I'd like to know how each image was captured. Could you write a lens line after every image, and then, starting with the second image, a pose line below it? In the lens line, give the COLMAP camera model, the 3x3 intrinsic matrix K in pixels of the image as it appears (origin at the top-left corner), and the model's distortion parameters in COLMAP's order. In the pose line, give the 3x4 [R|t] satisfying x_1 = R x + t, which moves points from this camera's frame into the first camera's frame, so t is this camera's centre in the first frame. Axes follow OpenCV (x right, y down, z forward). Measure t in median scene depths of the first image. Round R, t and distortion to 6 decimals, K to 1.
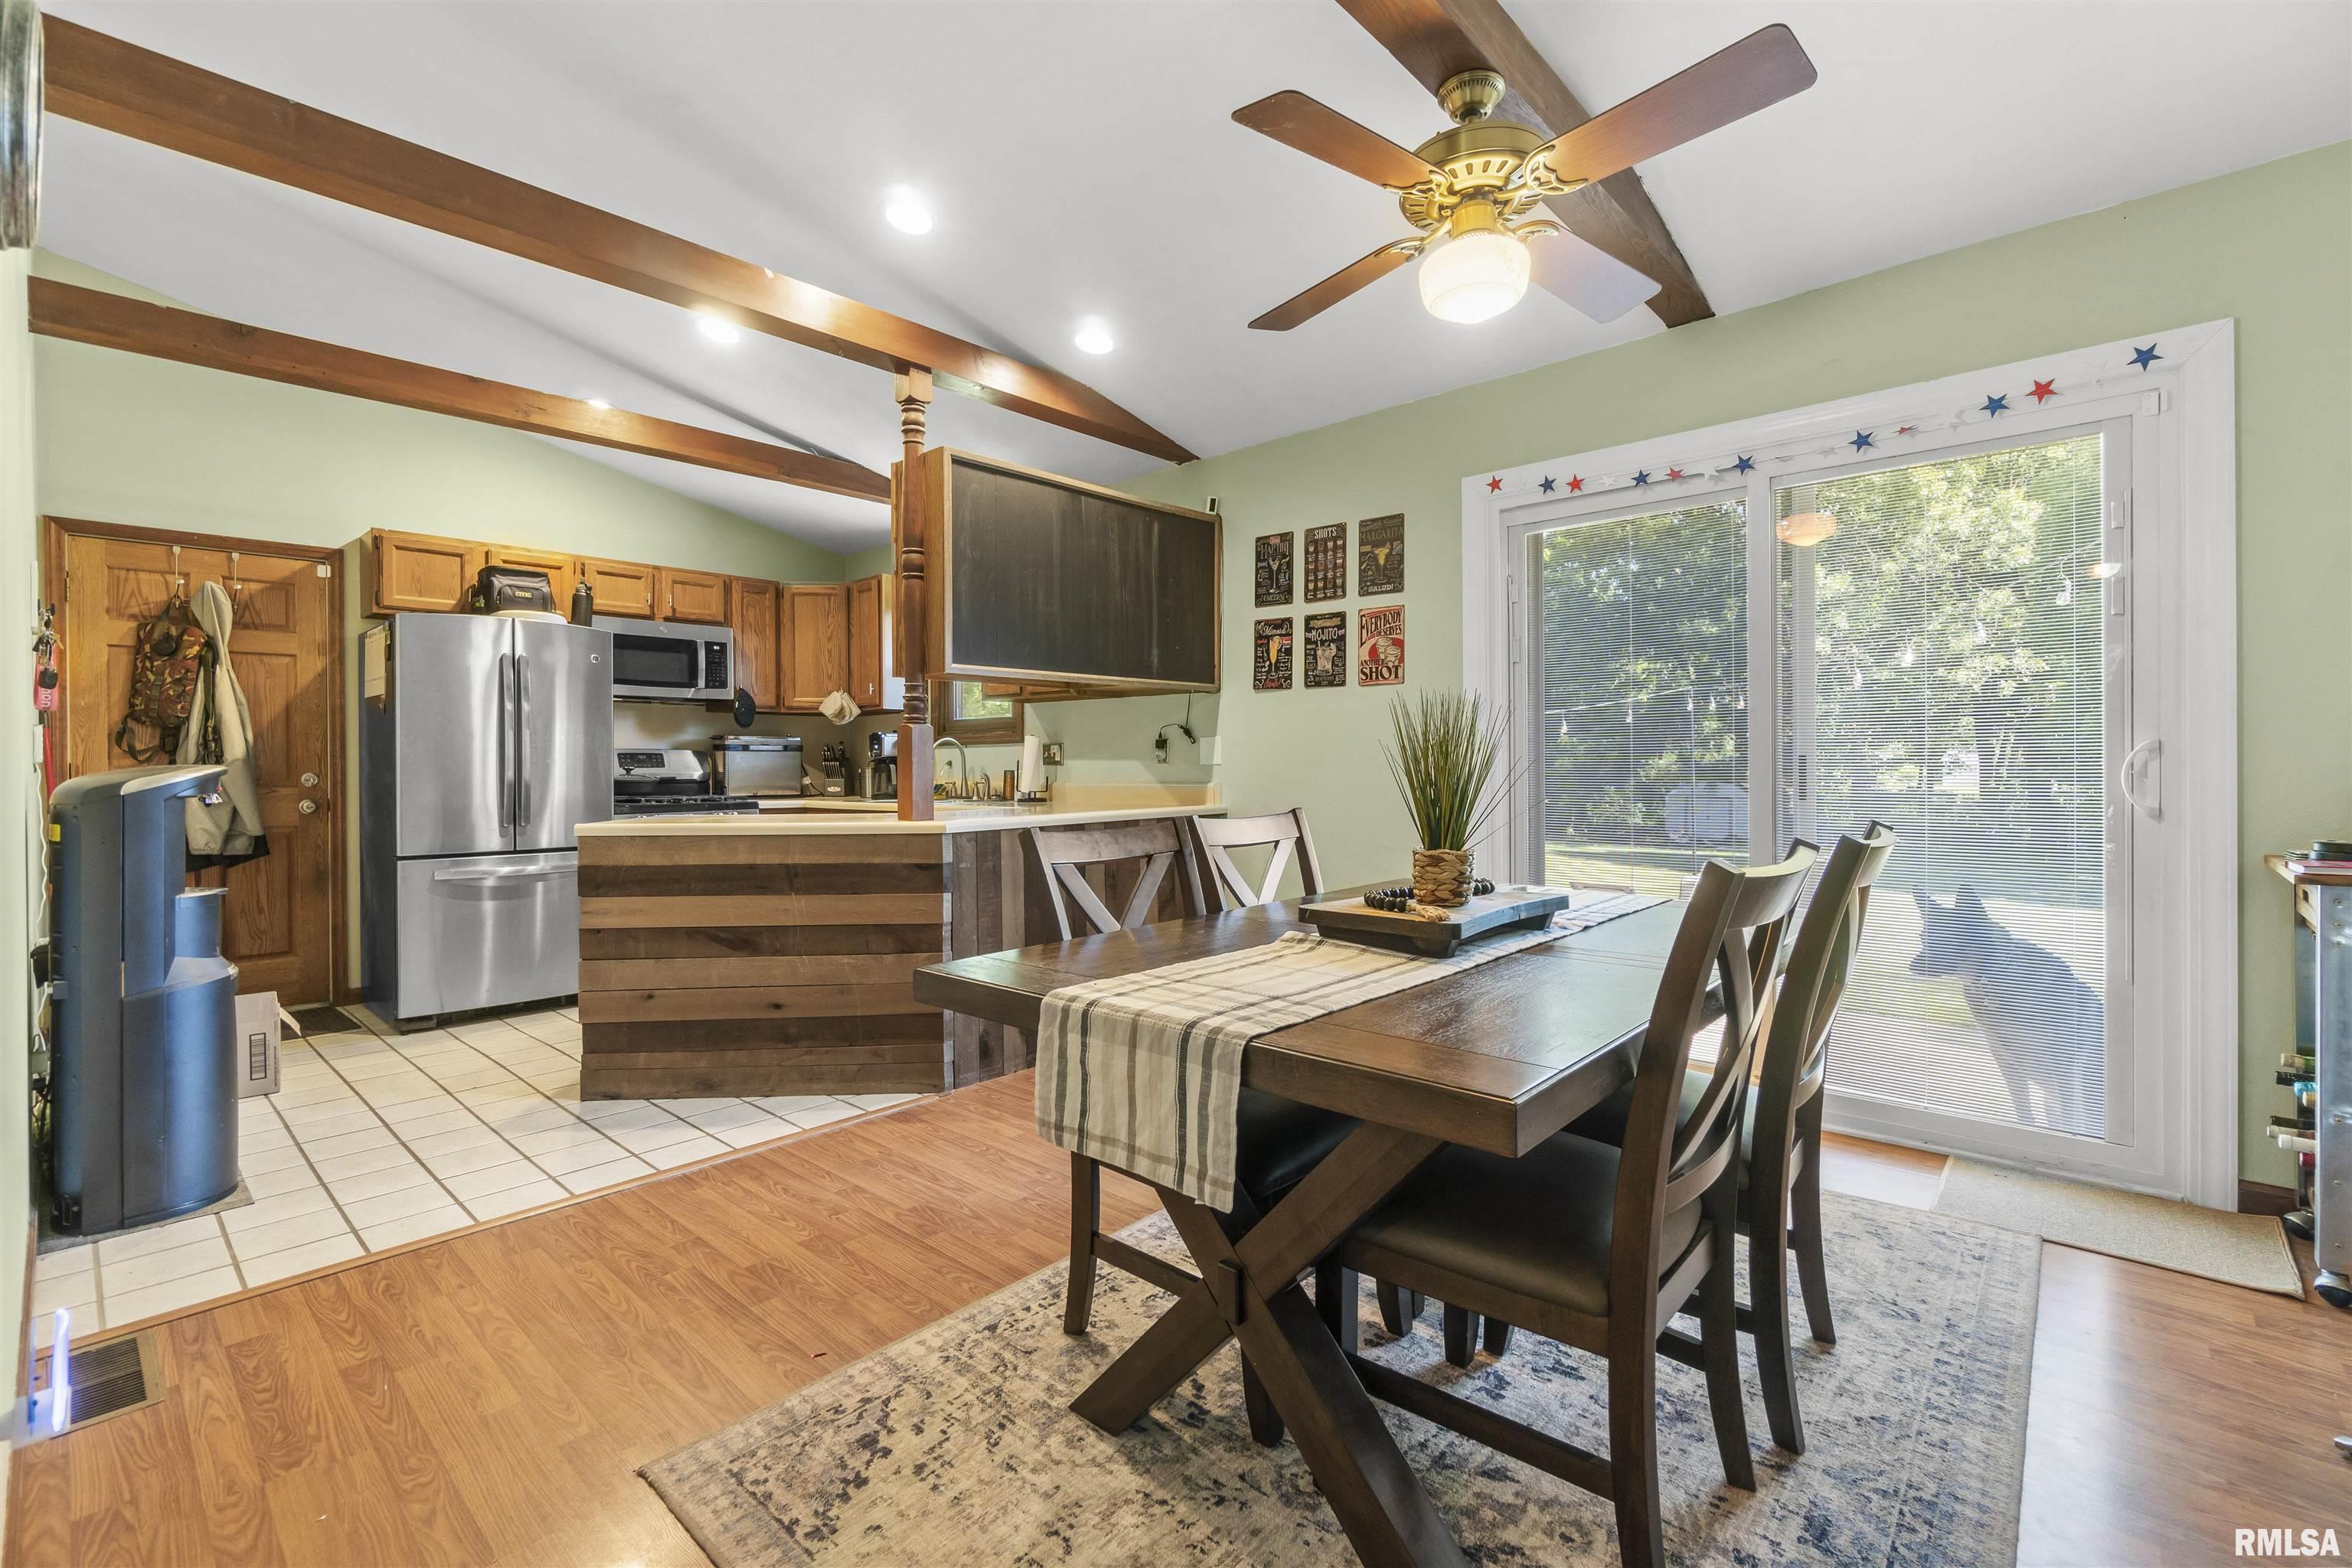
lens RADIAL K [[1028.3, 0, 1172.4], [0, 1028.3, 769.5], [0, 0, 1]] dist [-0.005943, 0.002533]
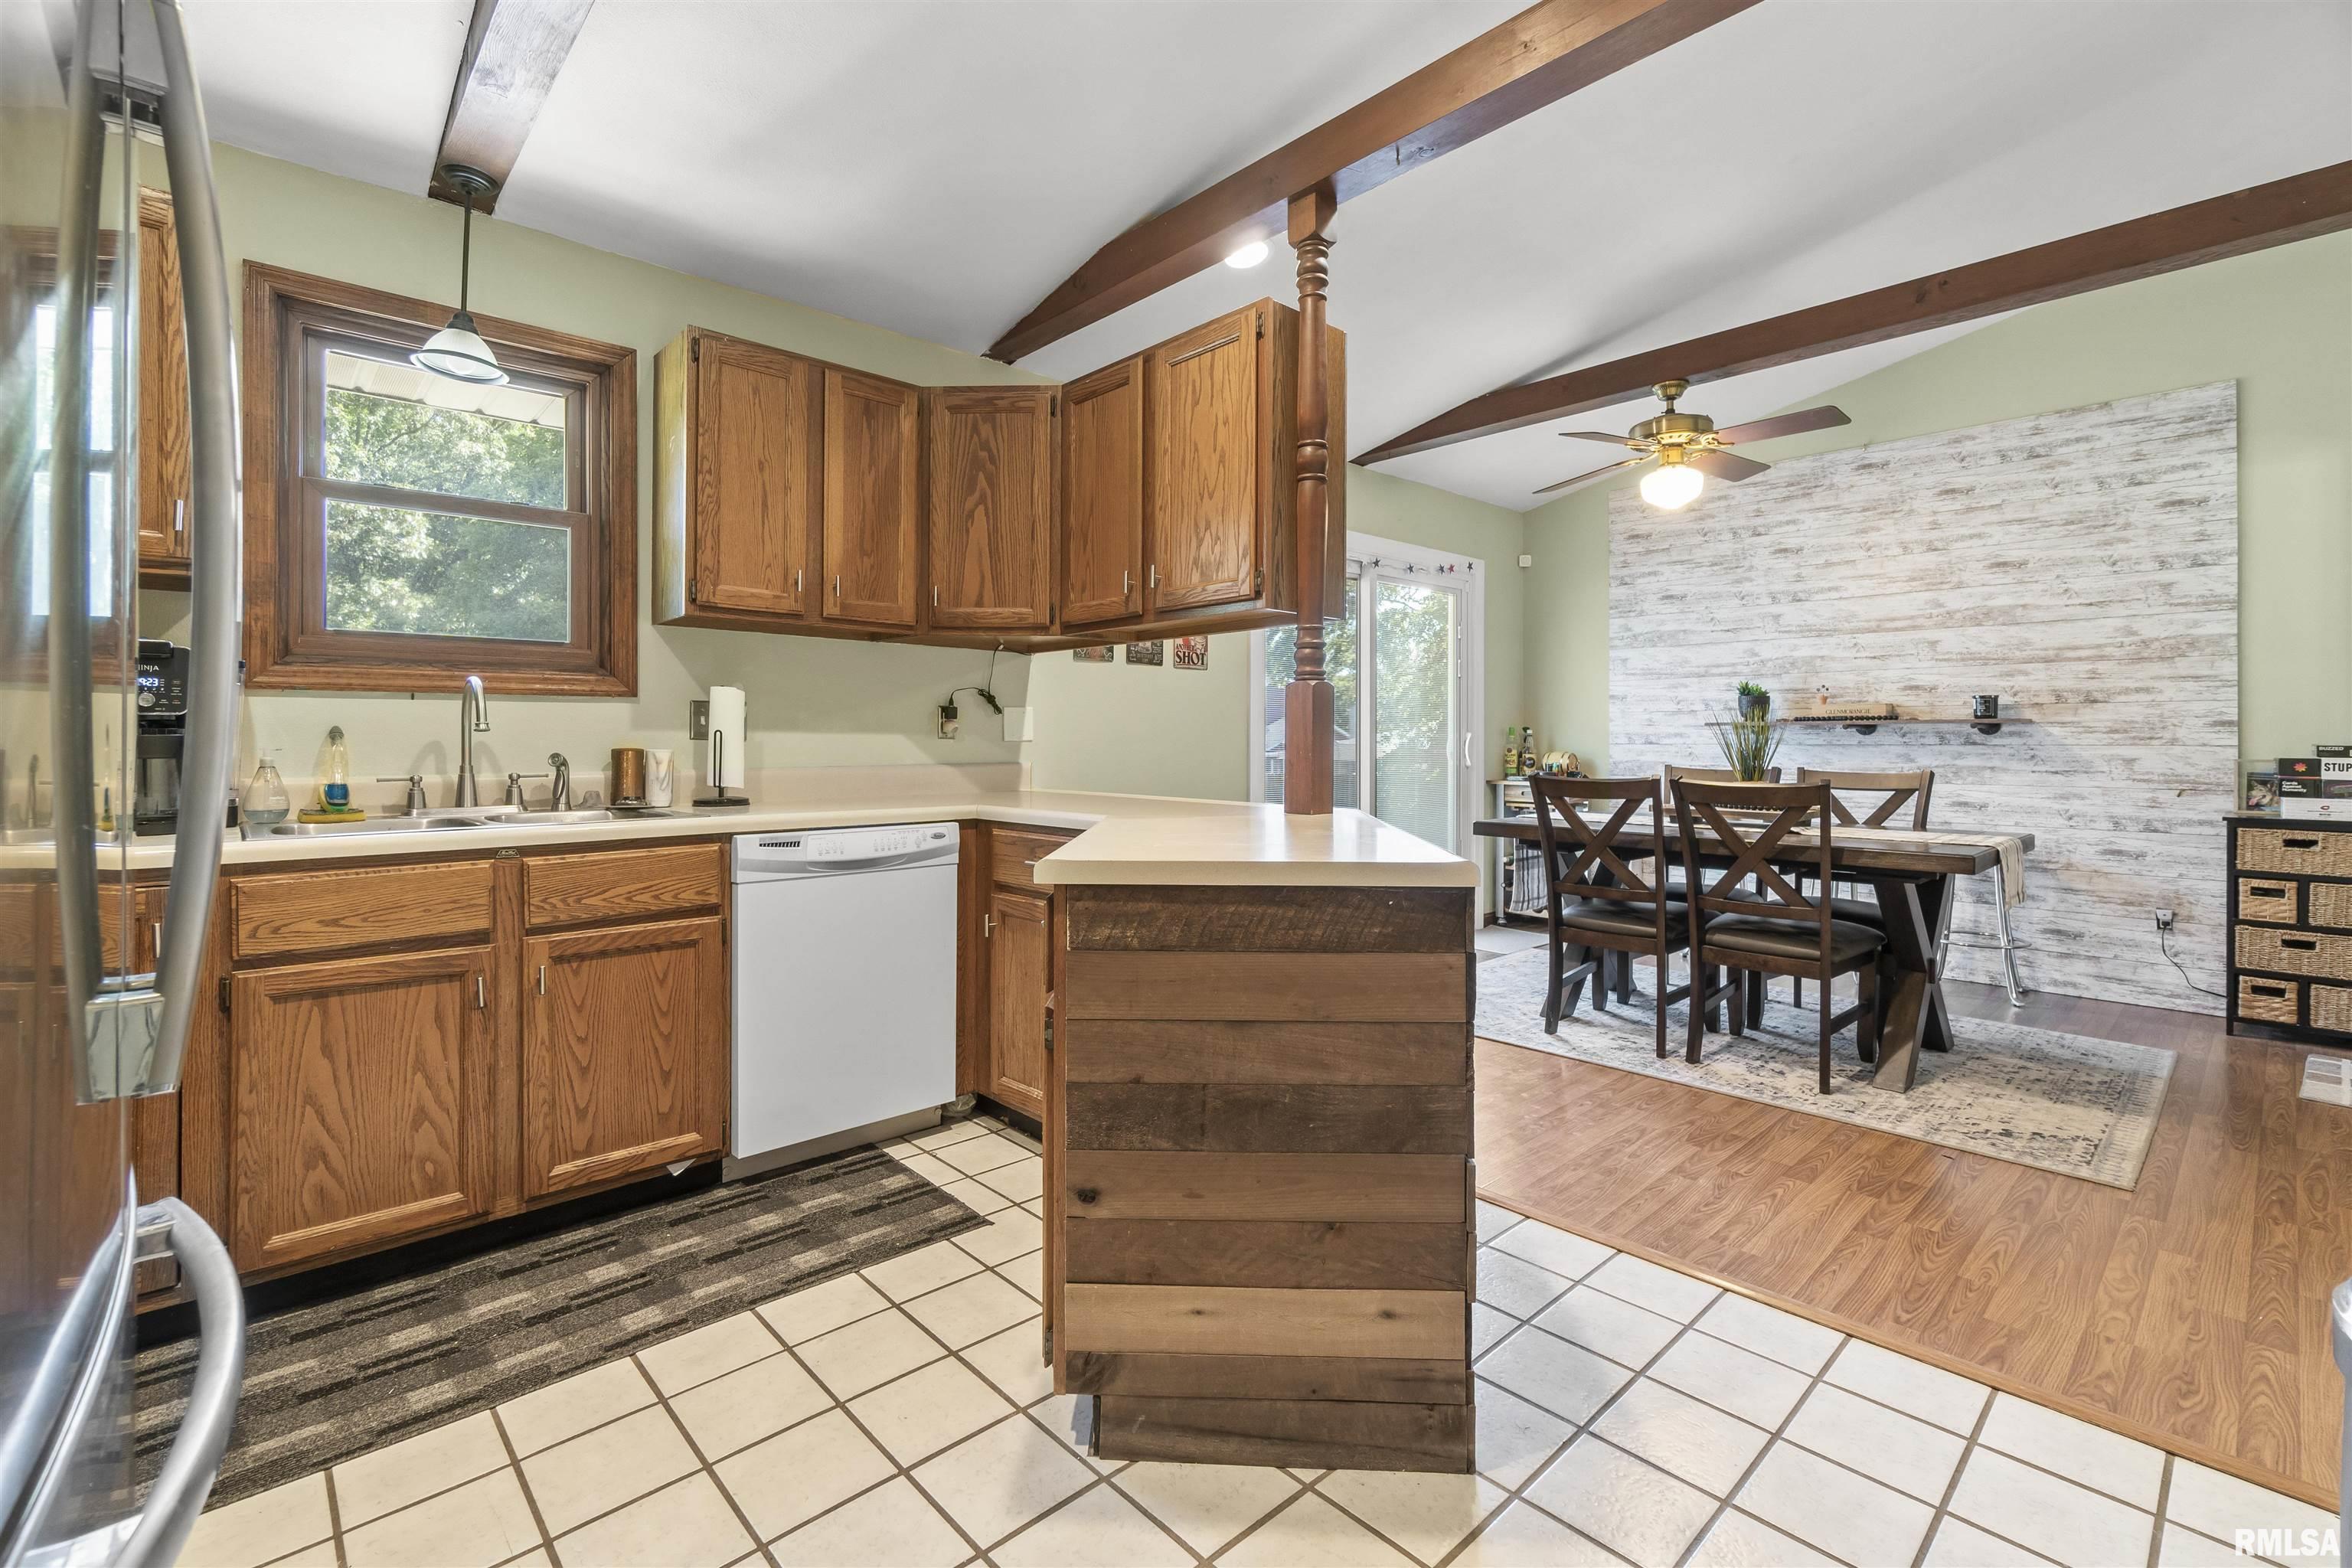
lens RADIAL K [[1028.3, 0, 1166.4], [0, 1028.3, 737.3], [0, 0, 1]] dist [-0.005943, 0.002533]
pose [[0.088912, 0.011657, 0.995971, -0.767602], [0.004854, 0.999915, -0.012136, 0.002862], [-0.996028, 0.005914, 0.088848, 0.806275]]
